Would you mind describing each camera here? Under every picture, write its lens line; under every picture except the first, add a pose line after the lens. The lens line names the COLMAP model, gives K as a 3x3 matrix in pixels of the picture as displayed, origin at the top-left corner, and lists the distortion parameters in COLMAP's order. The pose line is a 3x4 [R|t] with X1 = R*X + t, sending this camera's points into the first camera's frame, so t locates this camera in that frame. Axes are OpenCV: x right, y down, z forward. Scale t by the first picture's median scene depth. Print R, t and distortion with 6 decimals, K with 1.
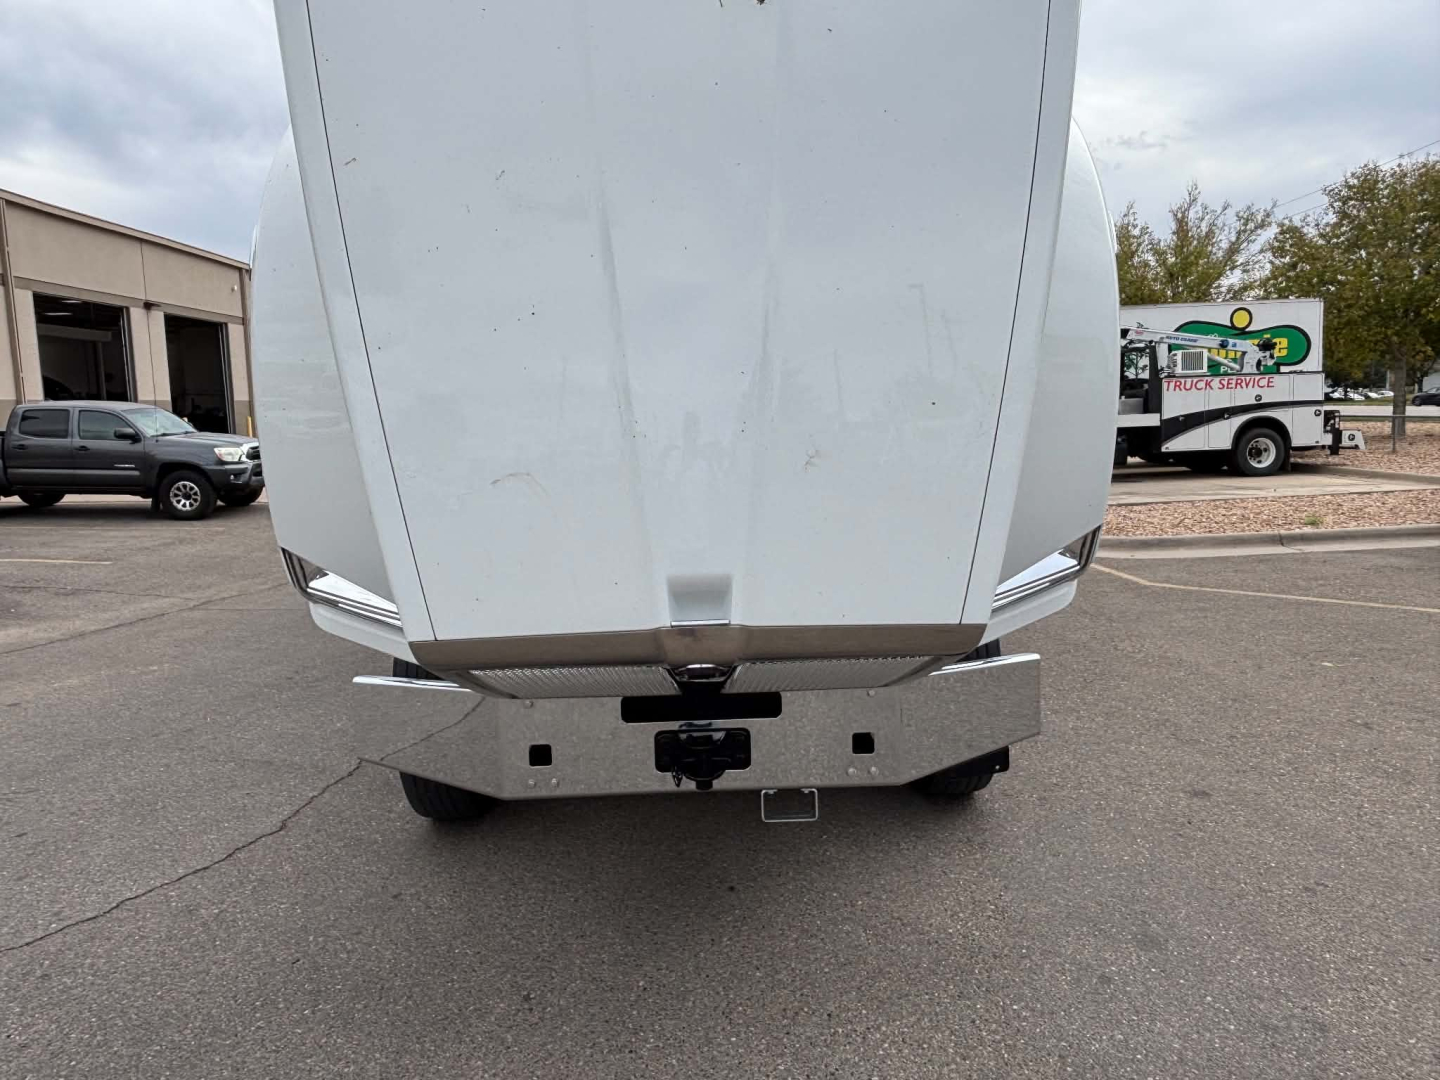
lens RADIAL K [[939.1, 0, 709.9], [0, 939.1, 530.0], [0, 0, 1]] dist [0.019887, -0.009121]
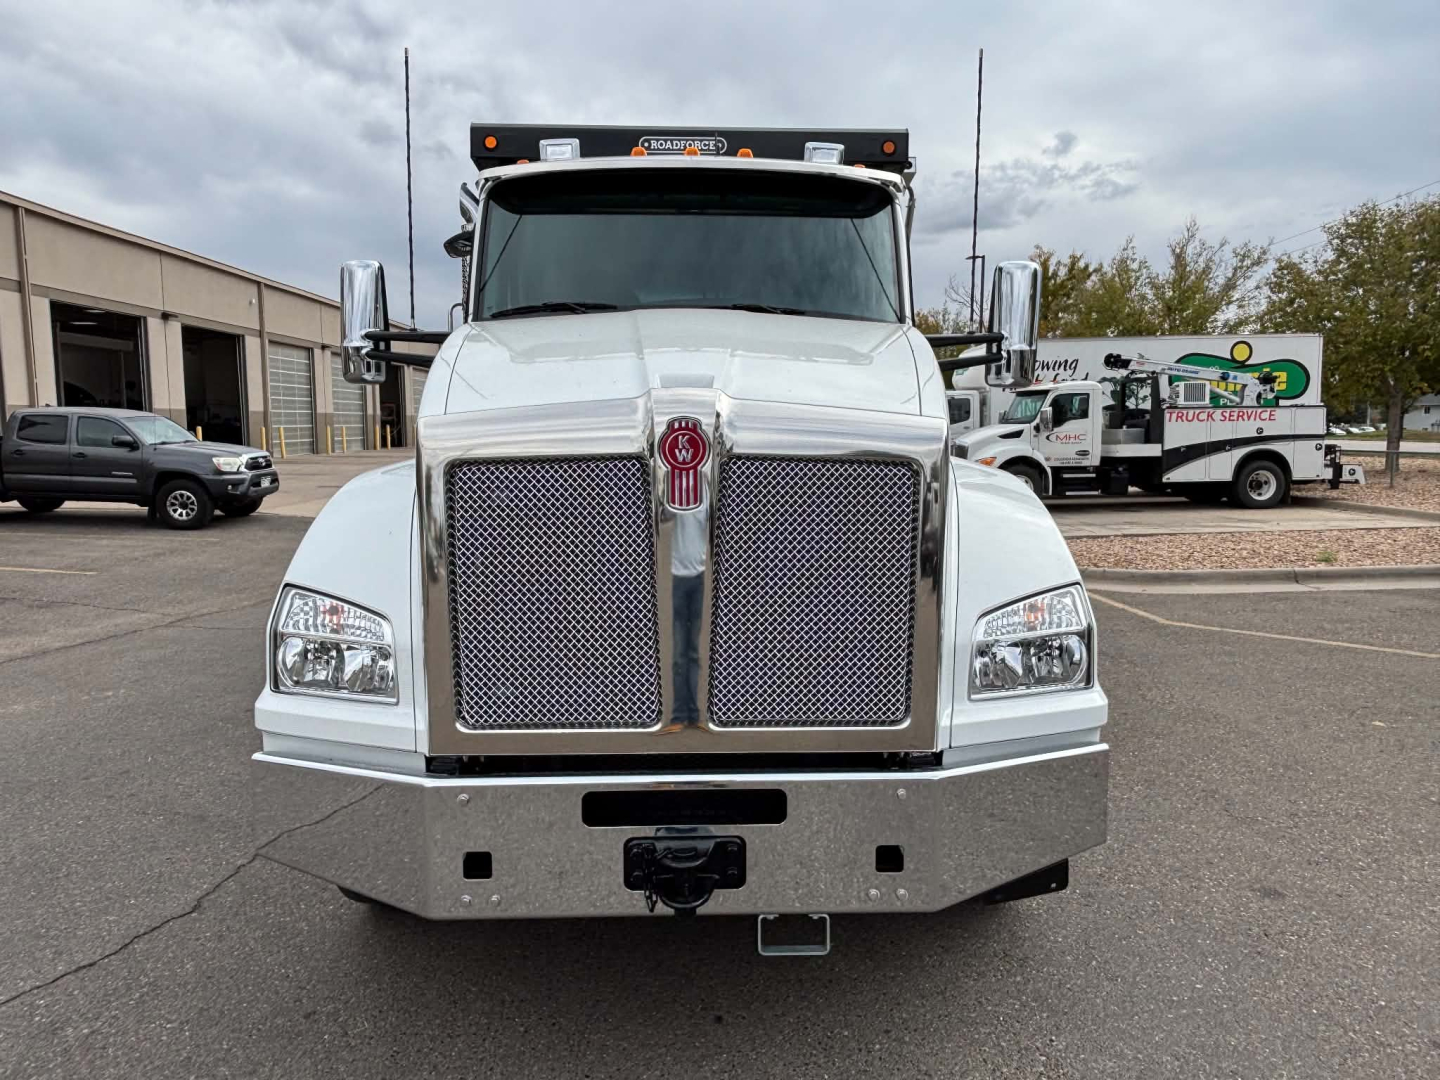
lens RADIAL K [[939.1, 0, 725.8], [0, 939.1, 538.6], [0, 0, 1]] dist [0.019887, -0.009121]
pose [[0.999665, 0.020466, 0.015855, 0.004457], [-0.020265, 0.999714, -0.012721, -0.014037], [-0.016111, 0.012395, 0.999793, 0.106319]]
